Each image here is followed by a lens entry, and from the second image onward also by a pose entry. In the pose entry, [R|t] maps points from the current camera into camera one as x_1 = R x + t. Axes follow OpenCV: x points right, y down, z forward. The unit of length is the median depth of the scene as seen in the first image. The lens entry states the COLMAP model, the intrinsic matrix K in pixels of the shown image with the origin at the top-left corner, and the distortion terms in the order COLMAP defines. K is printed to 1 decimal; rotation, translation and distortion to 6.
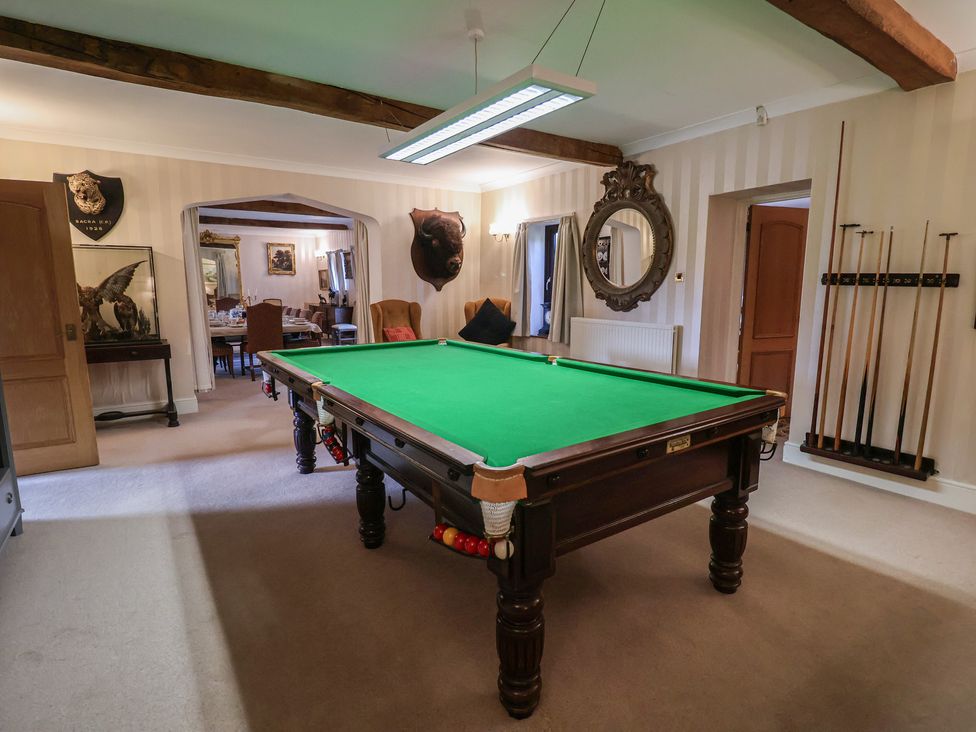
lens RADIAL K [[506.8, 0, 497.0], [0, 506.8, 360.8], [0, 0, 1]] dist [0.002273, -0.015484]
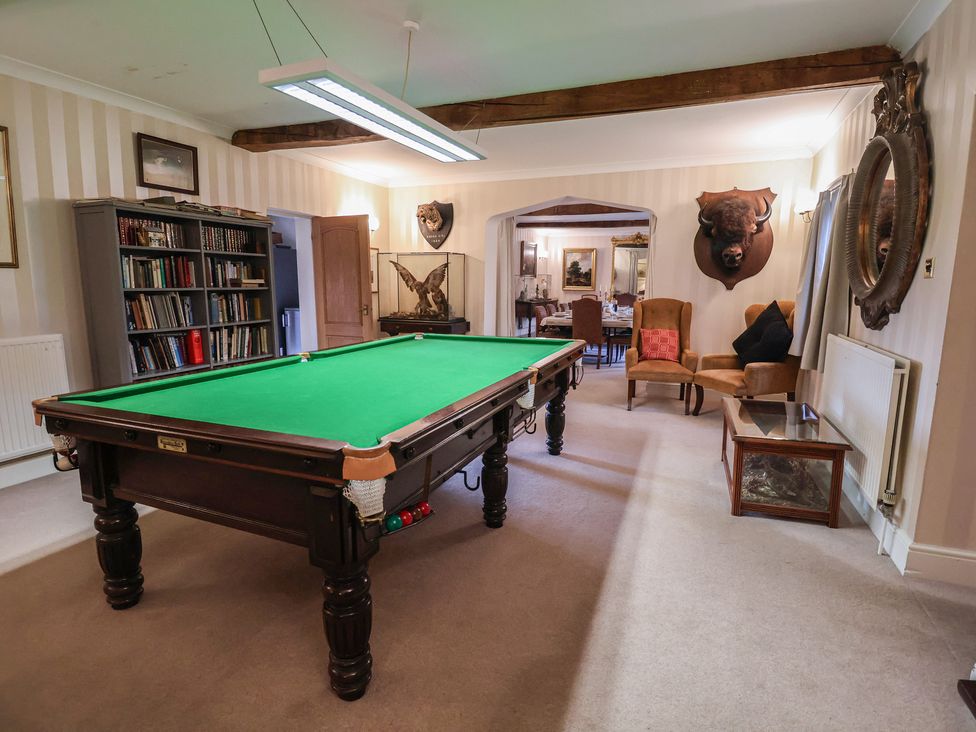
lens RADIAL K [[506.8, 0, 497.0], [0, 506.8, 360.8], [0, 0, 1]] dist [0.002273, -0.015484]
pose [[0.549254, 0.133378, -0.824943, 0.533557], [-0.130197, 0.988784, 0.073182, -0.051341], [0.825451, 0.067210, 0.560459, 0.350762]]
